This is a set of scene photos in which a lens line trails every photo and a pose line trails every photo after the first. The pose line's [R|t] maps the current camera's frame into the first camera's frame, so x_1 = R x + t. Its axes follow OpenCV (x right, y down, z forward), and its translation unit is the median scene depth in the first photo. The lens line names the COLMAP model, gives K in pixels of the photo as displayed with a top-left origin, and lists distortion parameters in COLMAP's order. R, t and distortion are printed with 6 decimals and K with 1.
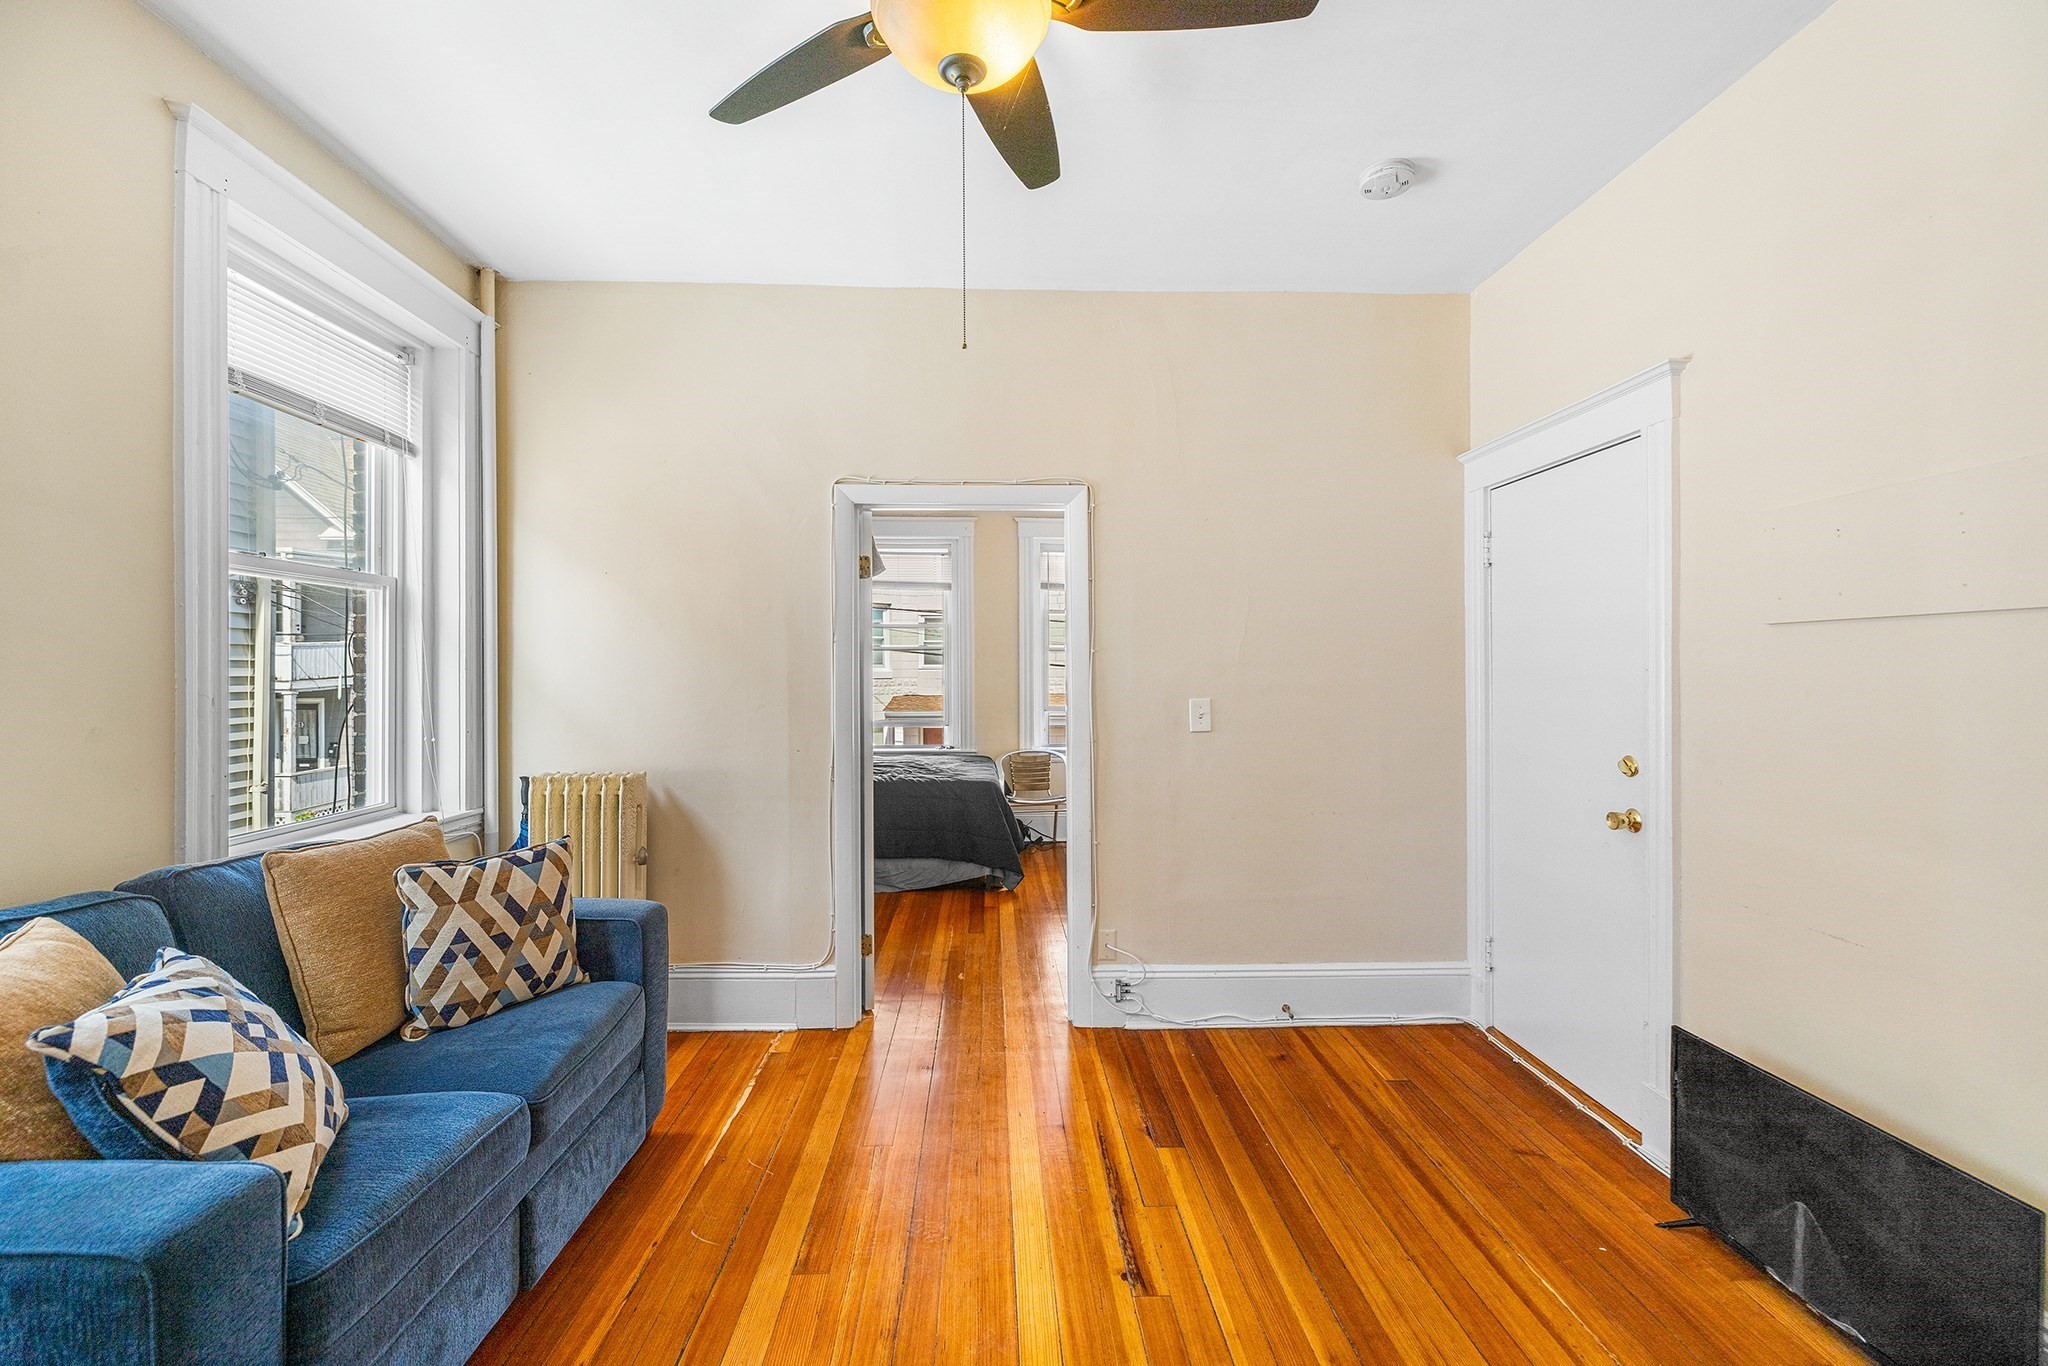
lens RADIAL K [[873.7, 0, 1026.2], [0, 873.7, 666.4], [0, 0, 1]] dist [0.000446, -0.000140]
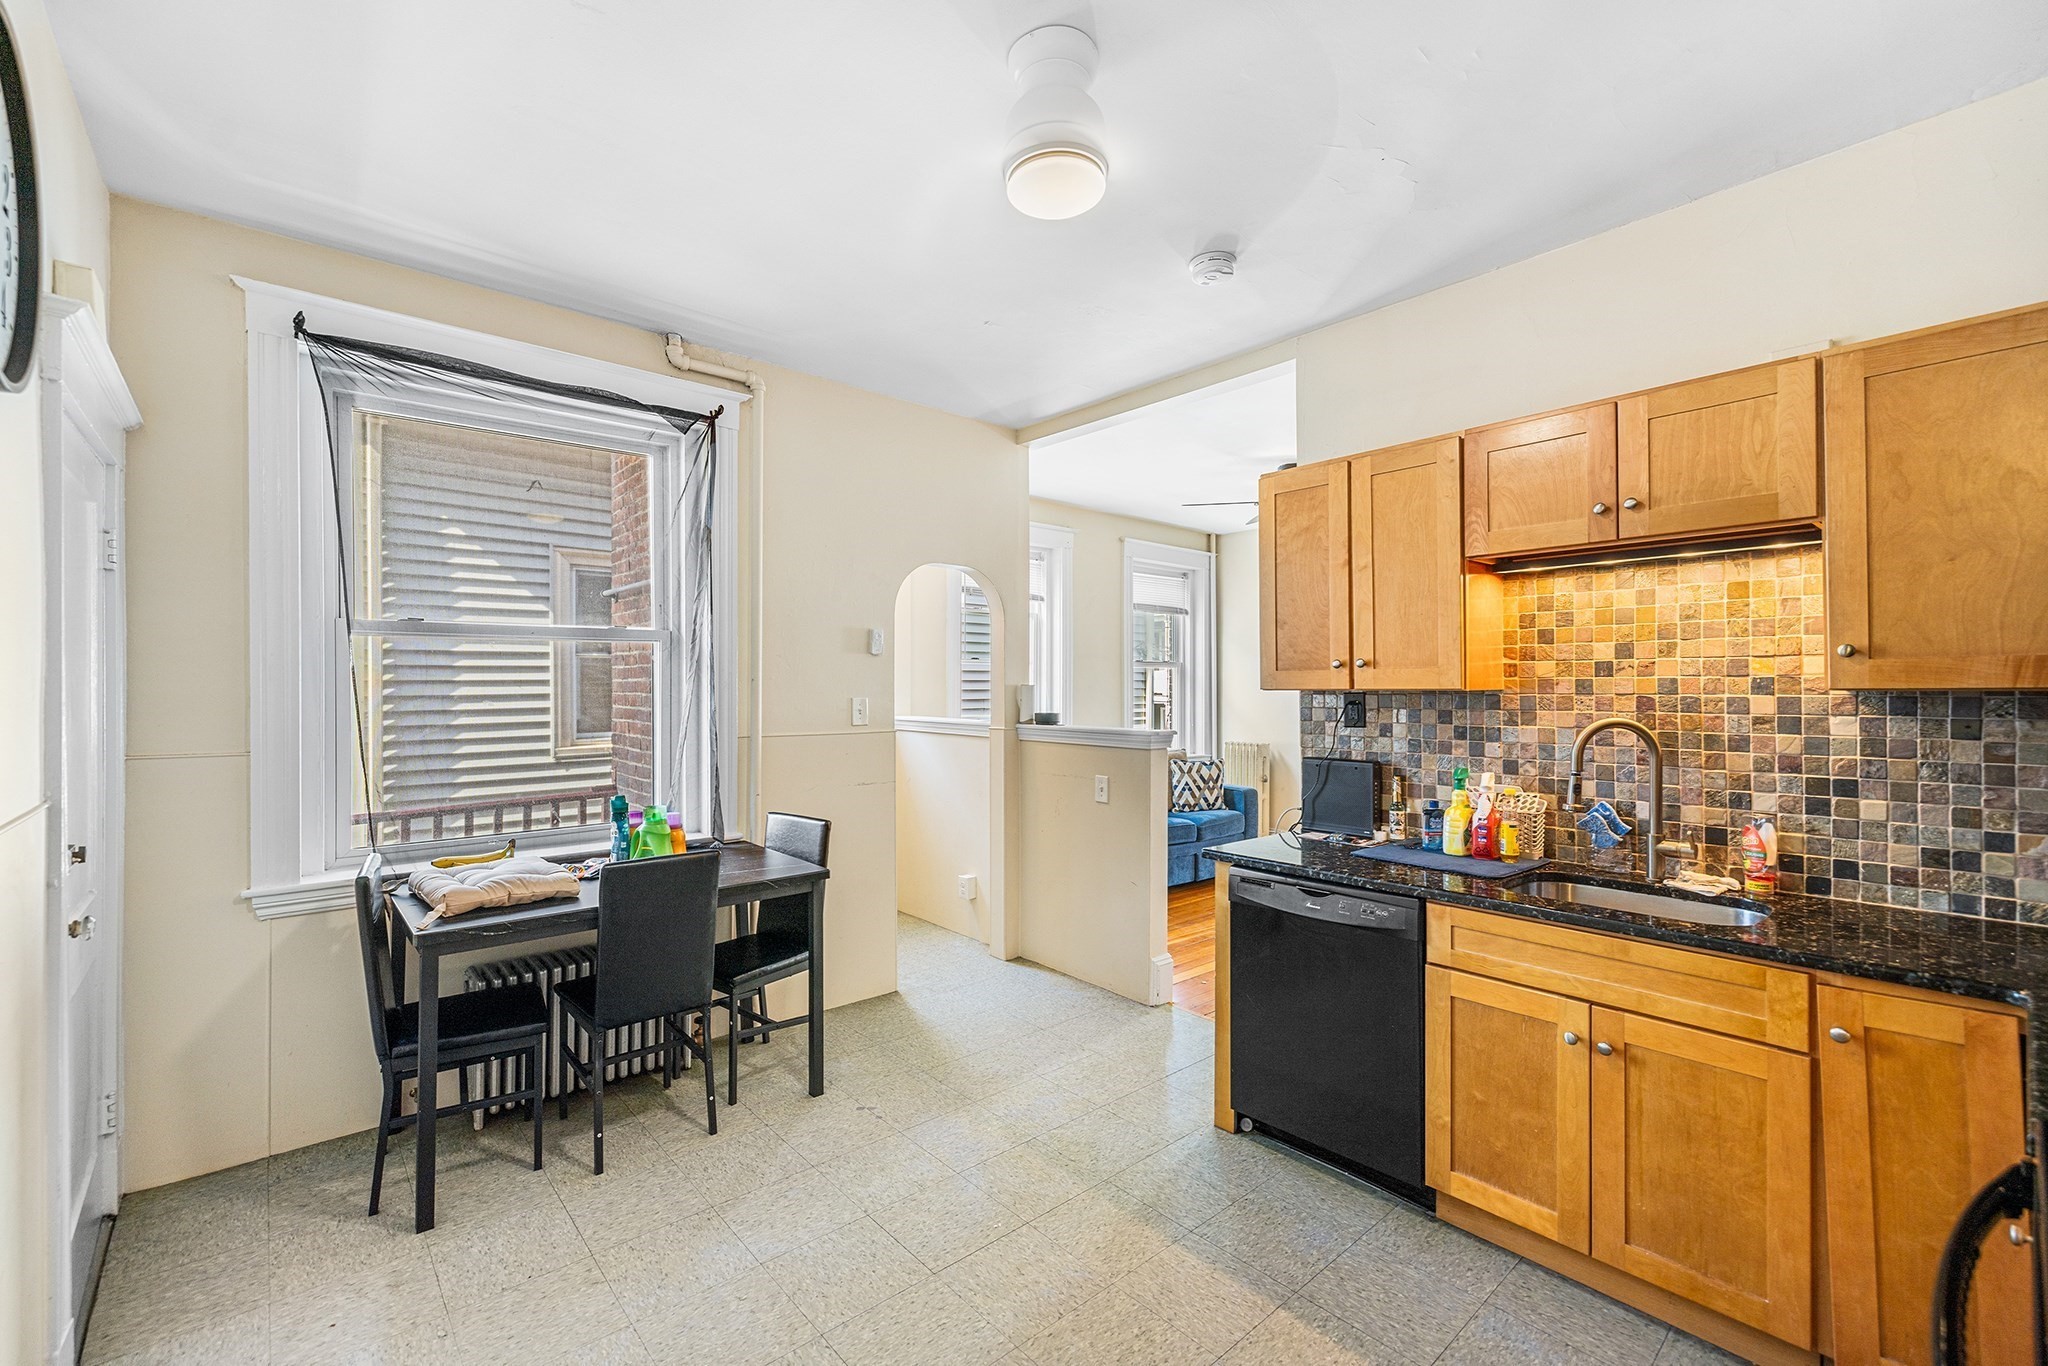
lens RADIAL K [[873.7, 0, 994.3], [0, 873.7, 684.3], [0, 0, 1]] dist [0.000446, -0.000140]
pose [[0.617767, 0.002200, -0.786358, 1.311272], [0.000739, 0.999994, 0.003378, -0.059716], [0.786361, -0.002668, 0.617761, -1.400747]]
